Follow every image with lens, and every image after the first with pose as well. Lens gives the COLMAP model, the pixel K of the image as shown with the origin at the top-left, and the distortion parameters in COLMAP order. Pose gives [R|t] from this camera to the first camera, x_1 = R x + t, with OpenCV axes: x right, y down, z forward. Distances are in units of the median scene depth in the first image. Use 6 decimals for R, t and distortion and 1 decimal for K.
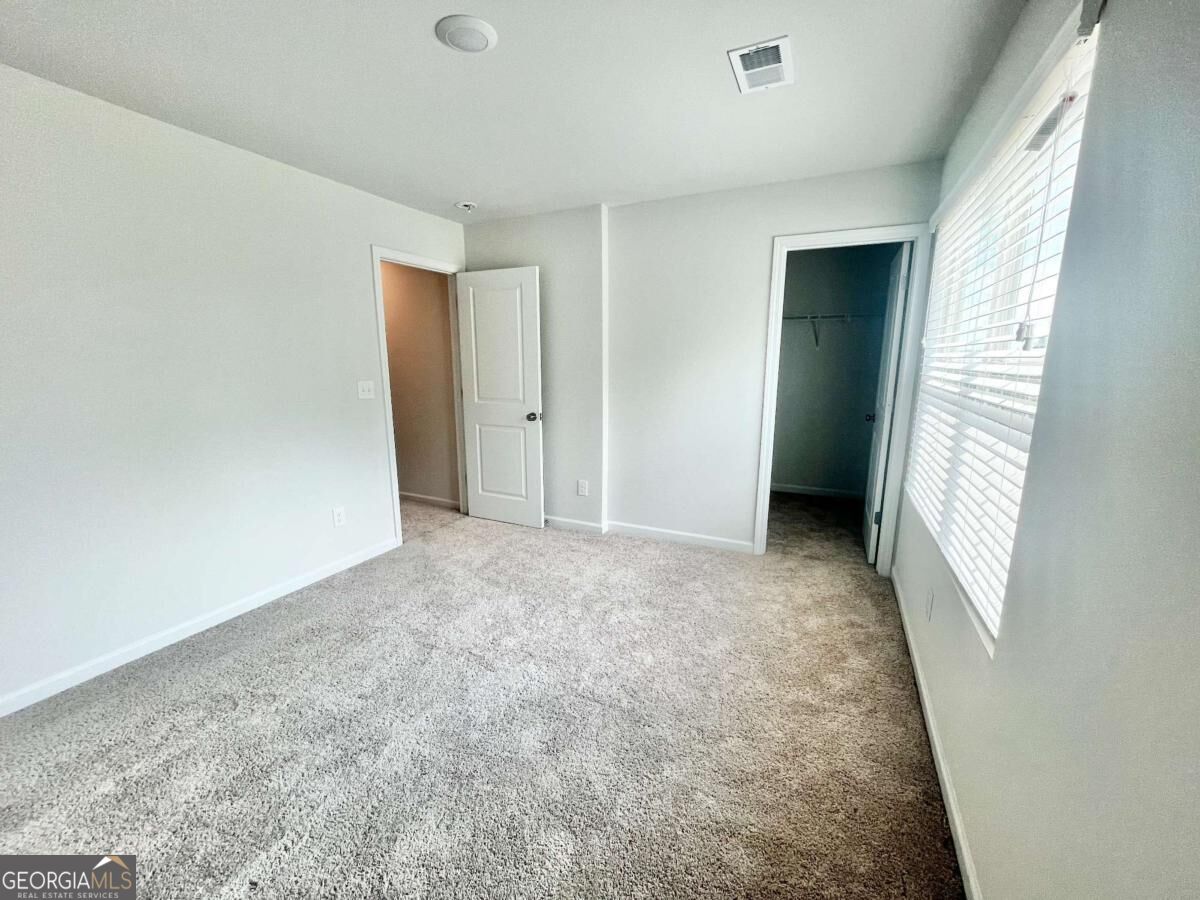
lens RADIAL K [[485.1, 0, 598.6], [0, 485.1, 450.8], [0, 0, 1]] dist [-0.001661, -0.000279]
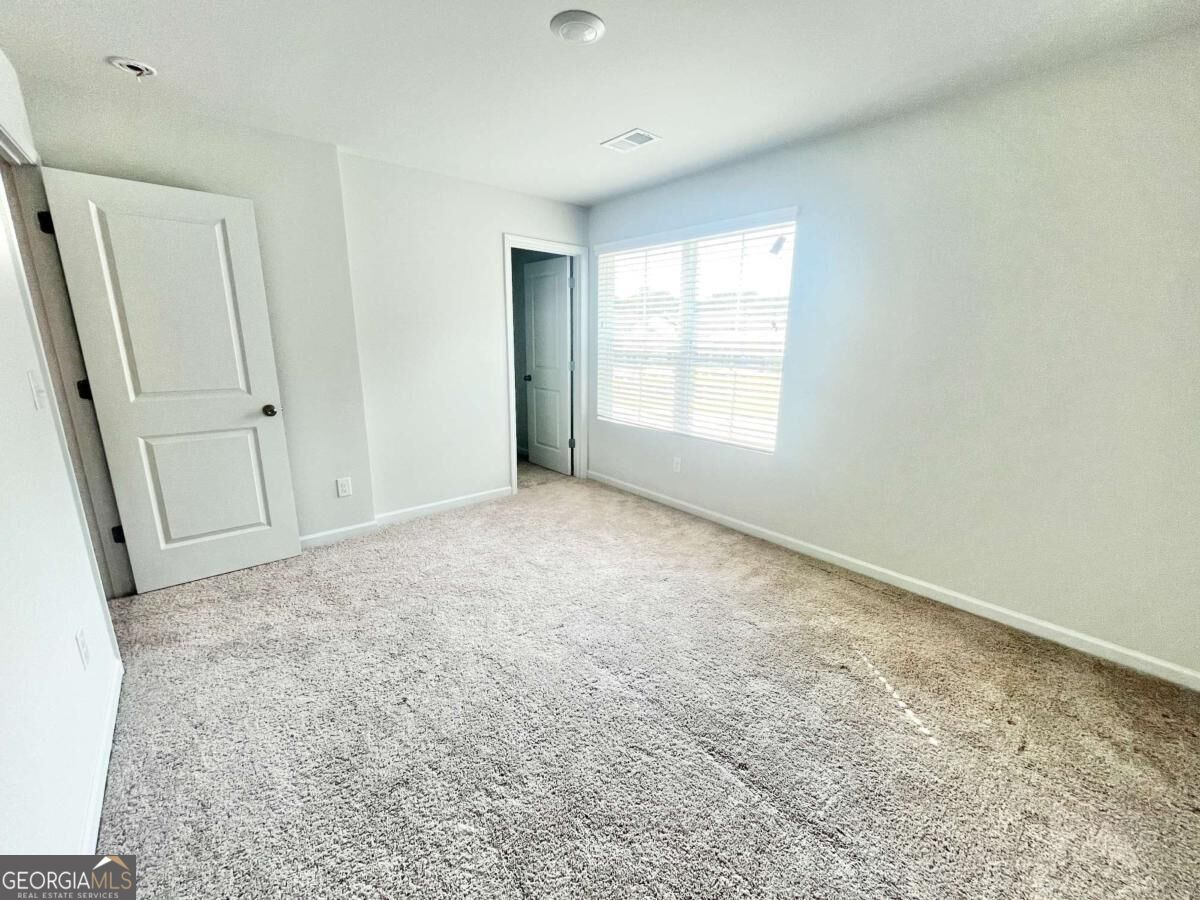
lens RADIAL K [[485.1, 0, 598.6], [0, 485.1, 450.8], [0, 0, 1]] dist [-0.001661, -0.000279]
pose [[0.403526, -0.204846, 0.891743, -0.723810], [0.161371, 0.975272, 0.151011, -0.049296], [-0.900626, 0.082965, 0.426603, 0.295550]]
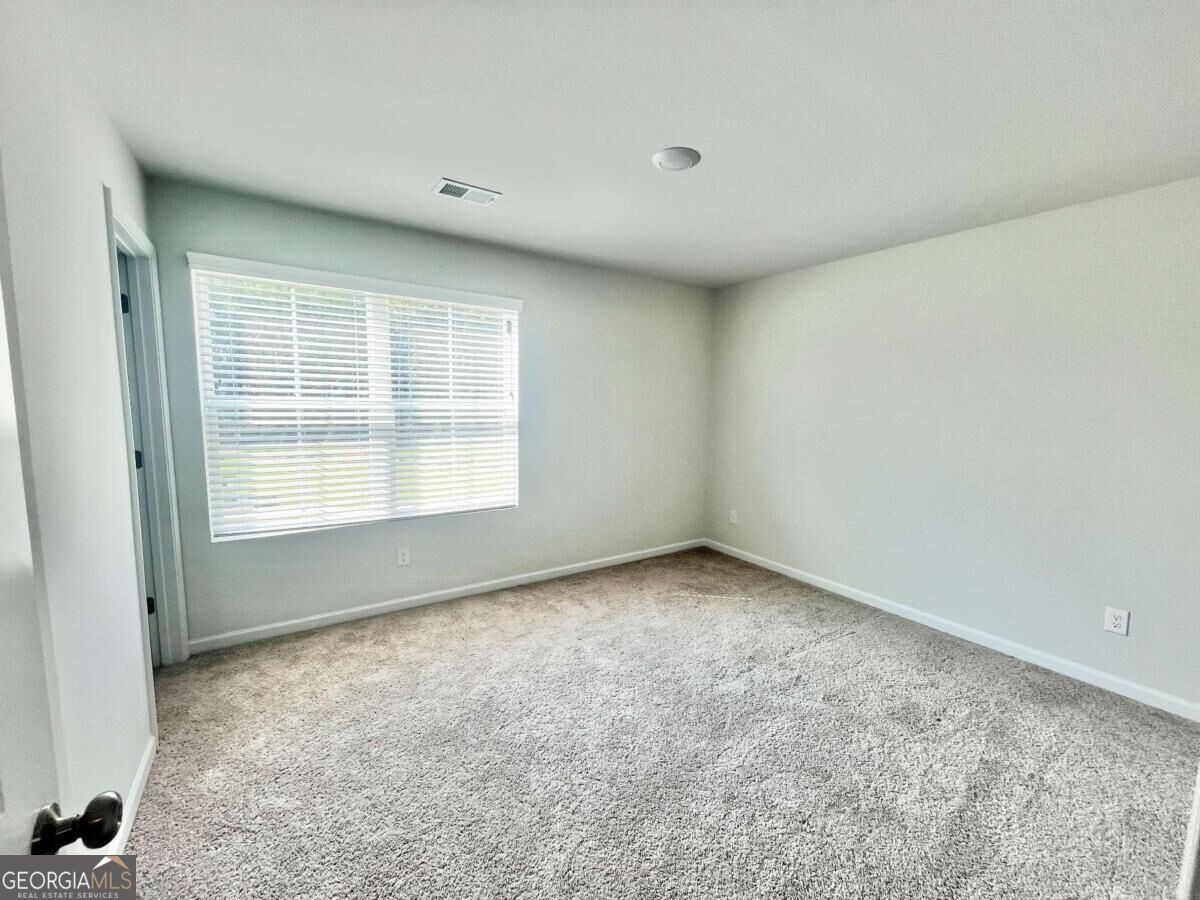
lens RADIAL K [[457.9, 0, 600.0], [0, 457.9, 450.0], [0, 0, 1]] dist [-0.000709, -0.000077]
pose [[-0.849561, -0.056899, 0.524413, -0.396066], [0.091144, 0.963378, 0.252181, -0.216392], [-0.519557, 0.262040, -0.813262, 1.153715]]
